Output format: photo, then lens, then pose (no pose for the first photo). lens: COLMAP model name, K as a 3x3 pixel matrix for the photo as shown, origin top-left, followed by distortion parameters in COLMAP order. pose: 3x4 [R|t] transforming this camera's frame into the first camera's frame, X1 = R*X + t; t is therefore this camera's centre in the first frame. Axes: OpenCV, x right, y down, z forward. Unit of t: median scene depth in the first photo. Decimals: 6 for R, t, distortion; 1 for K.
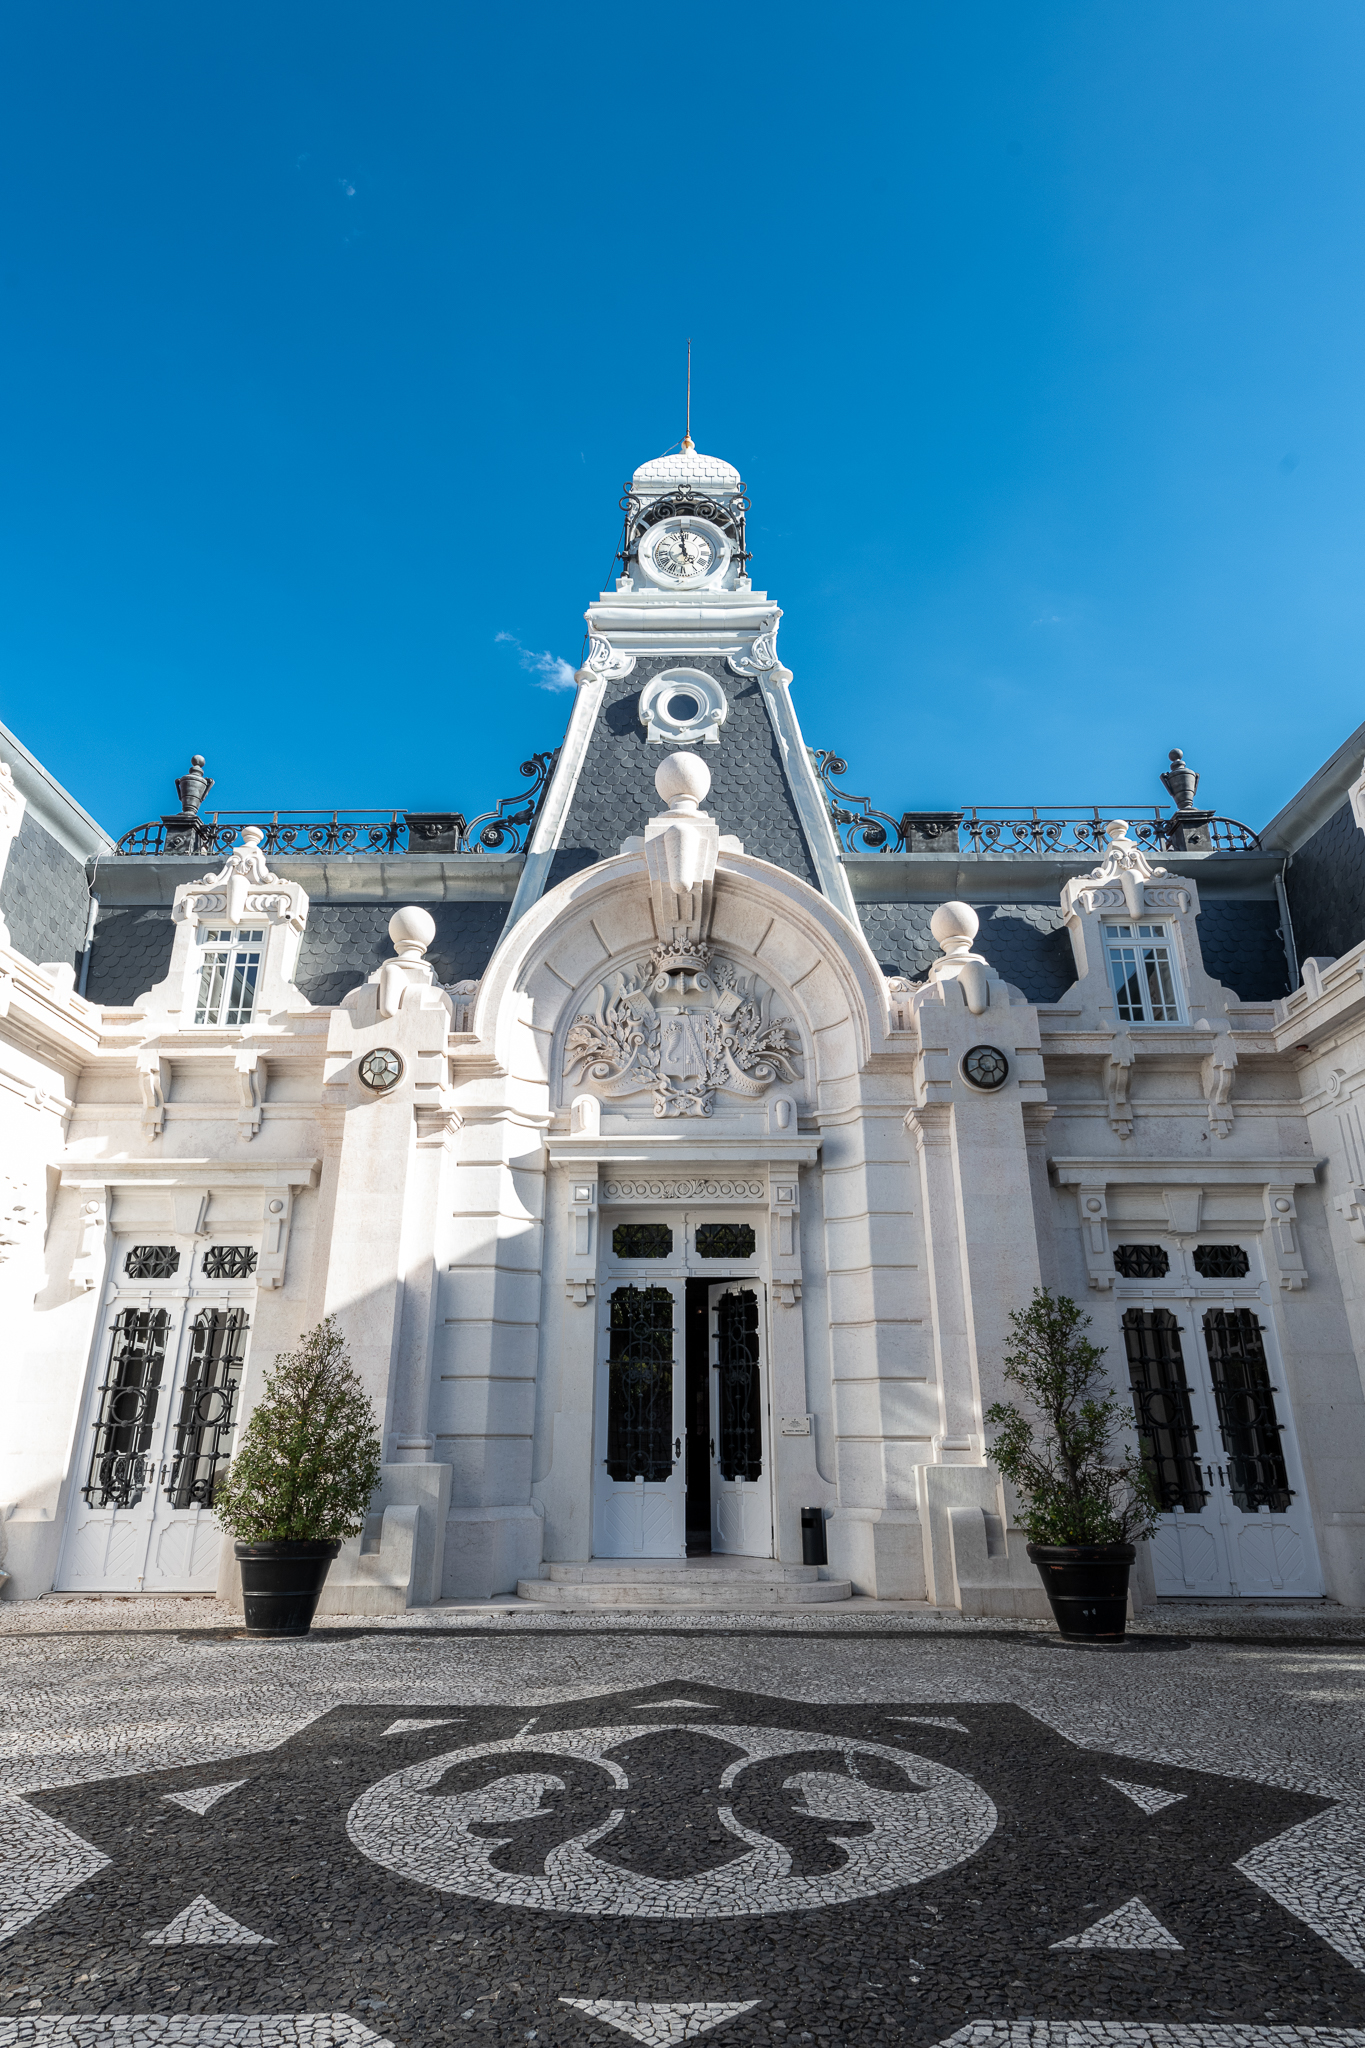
lens RADIAL K [[1141.7, 0, 677.7], [0, 1141.7, 1012.5], [0, 0, 1]] dist [0.022786, -0.011753]
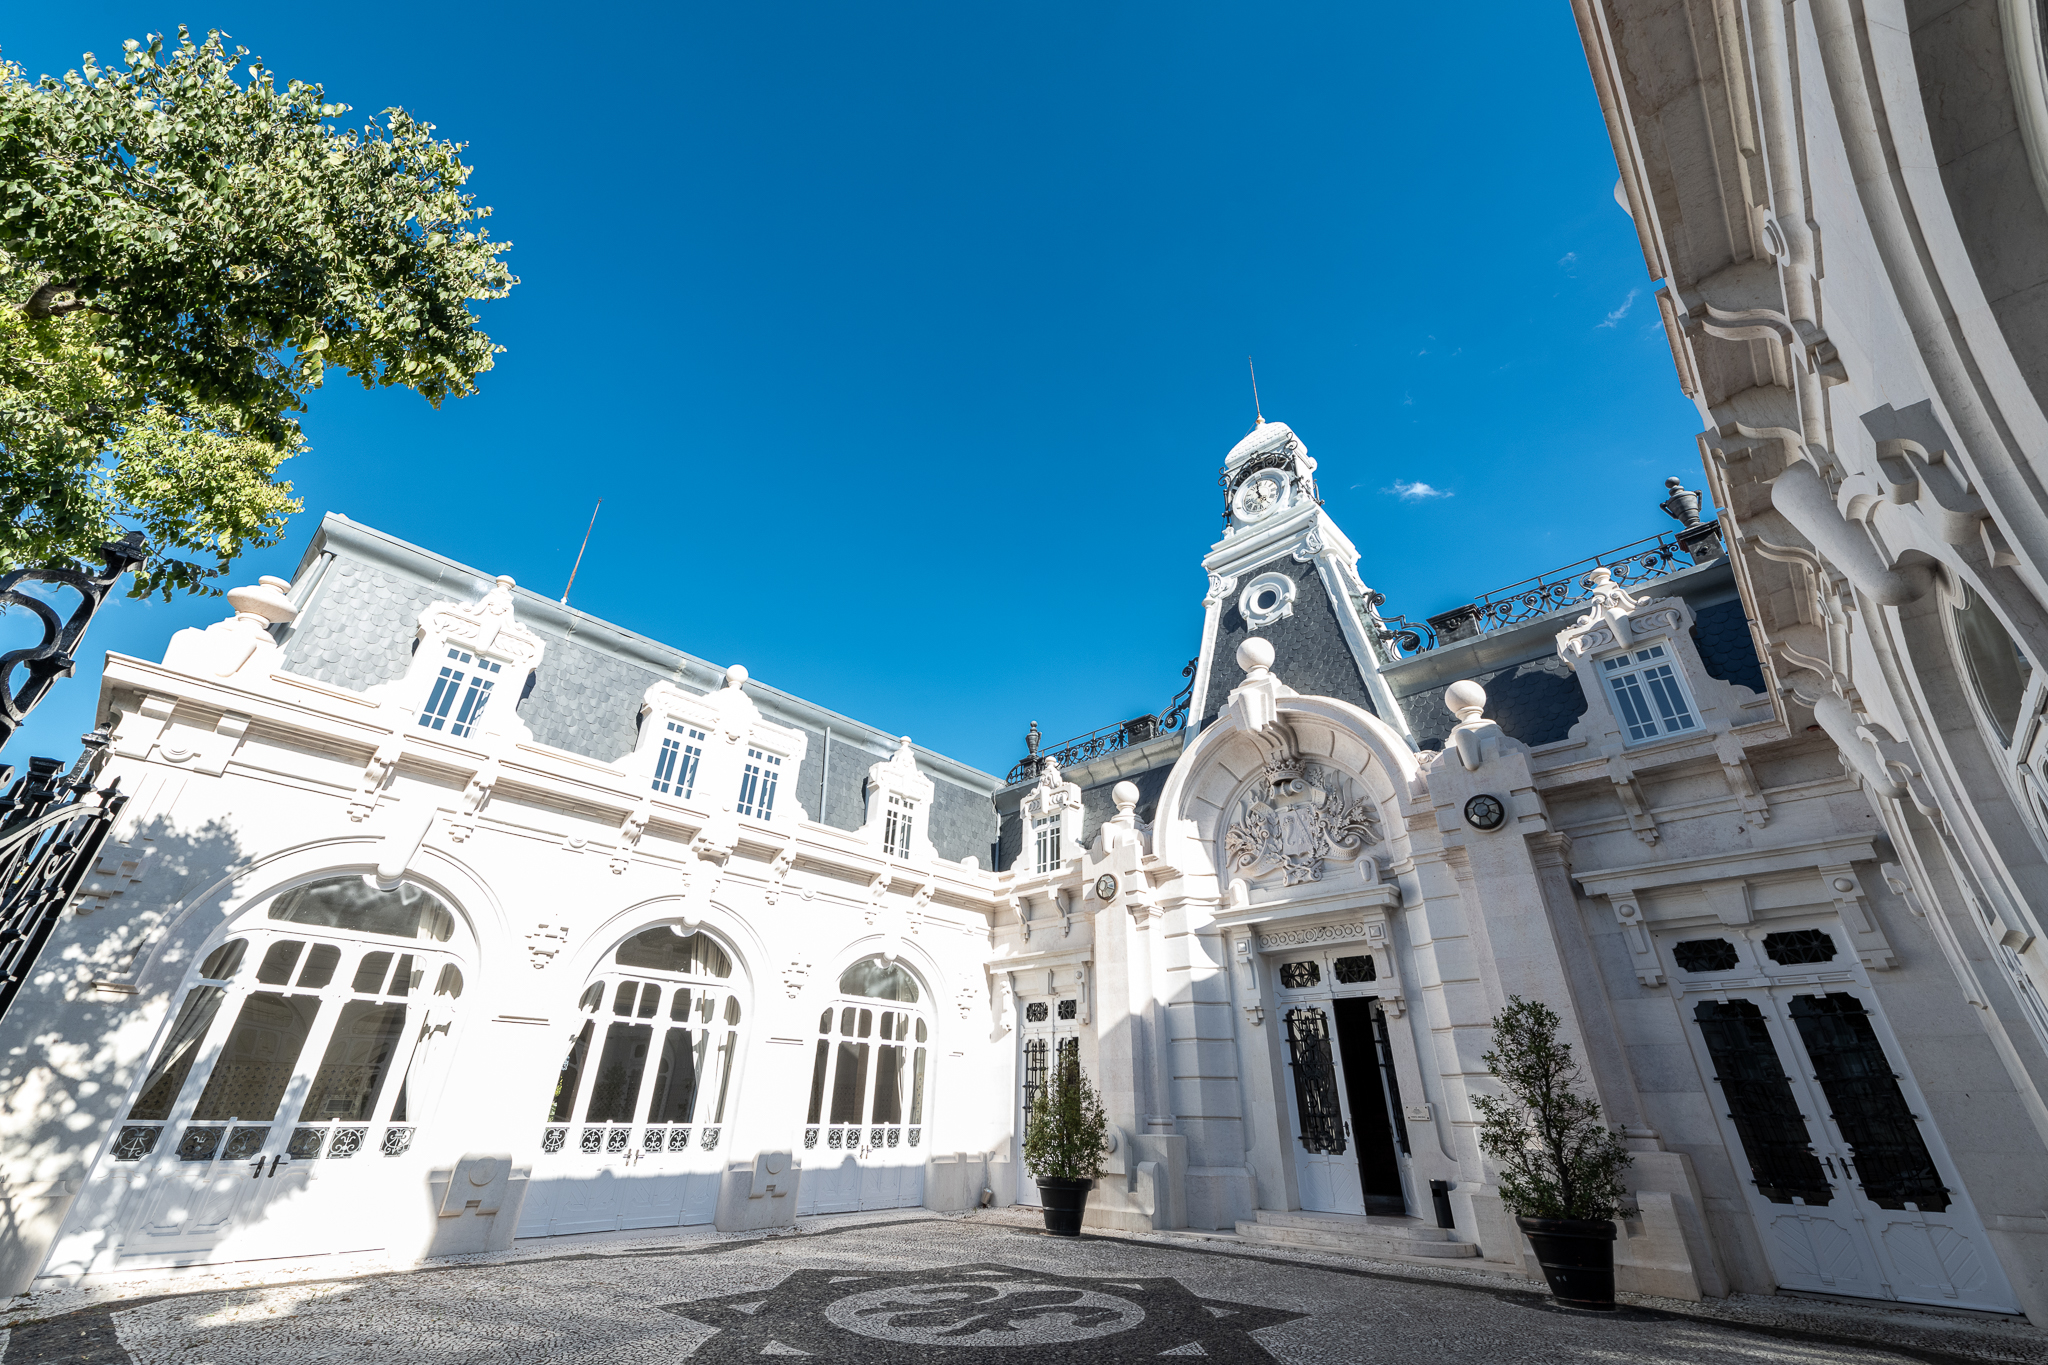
lens RADIAL K [[815.6, 0, 1032.1], [0, 815.6, 666.3], [0, 0, 1]] dist [0.016138, -0.005380]
pose [[0.740201, -0.316382, -0.593299, 0.478429], [0.224685, 0.948043, -0.225235, -0.013488], [0.633734, 0.033414, 0.772829, -0.031192]]
